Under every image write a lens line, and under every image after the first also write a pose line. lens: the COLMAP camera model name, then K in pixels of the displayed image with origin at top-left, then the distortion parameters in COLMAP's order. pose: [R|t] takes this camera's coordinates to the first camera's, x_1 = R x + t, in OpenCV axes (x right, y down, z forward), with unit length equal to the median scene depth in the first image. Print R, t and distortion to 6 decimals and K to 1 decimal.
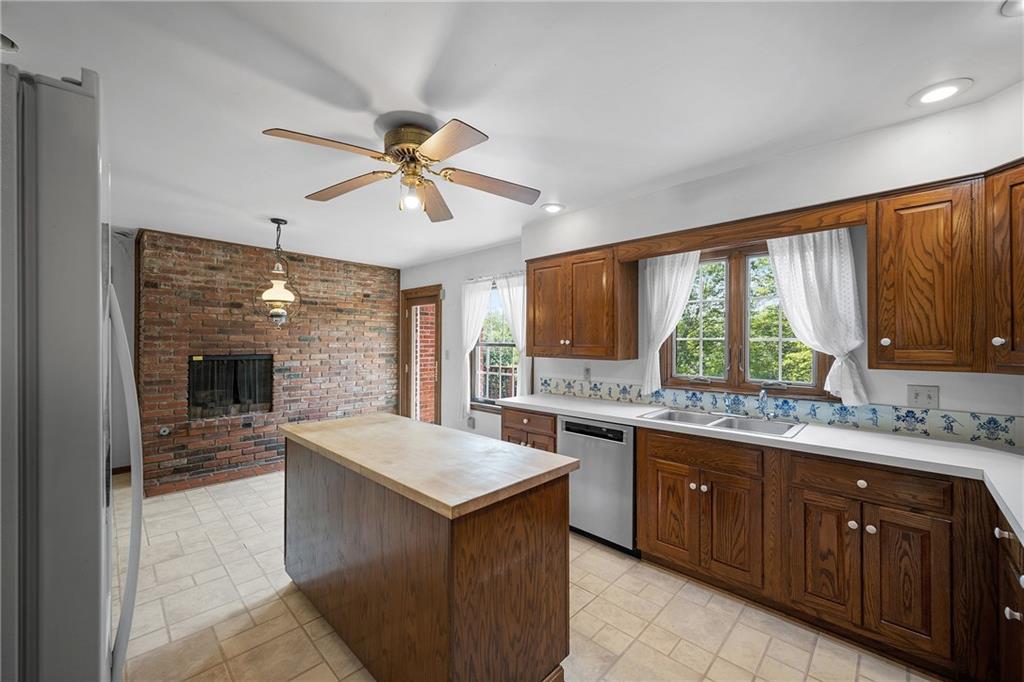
lens RADIAL K [[402.0, 0, 511.6], [0, 402.0, 341.9], [0, 0, 1]] dist [0.000779, -0.000091]
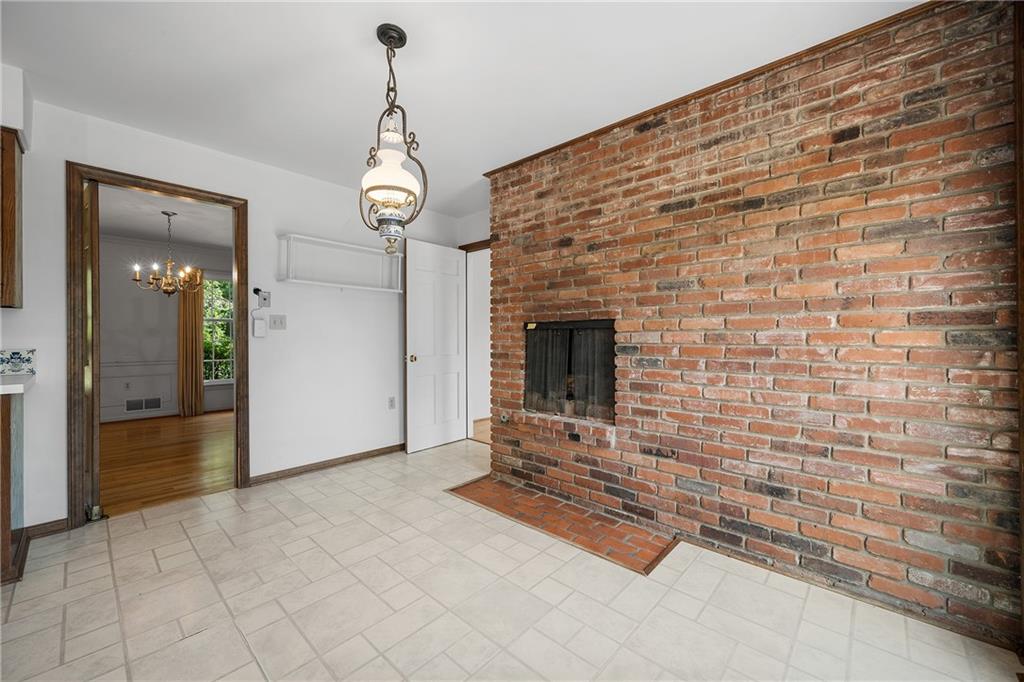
lens RADIAL K [[402.0, 0, 511.7], [0, 402.0, 336.5], [0, 0, 1]] dist [0.000779, -0.000091]
pose [[0.026331, -0.006001, -0.999635, -0.053066], [0.003644, 0.999976, -0.005907, 0.056114], [0.999647, -0.003487, 0.026352, 0.836297]]
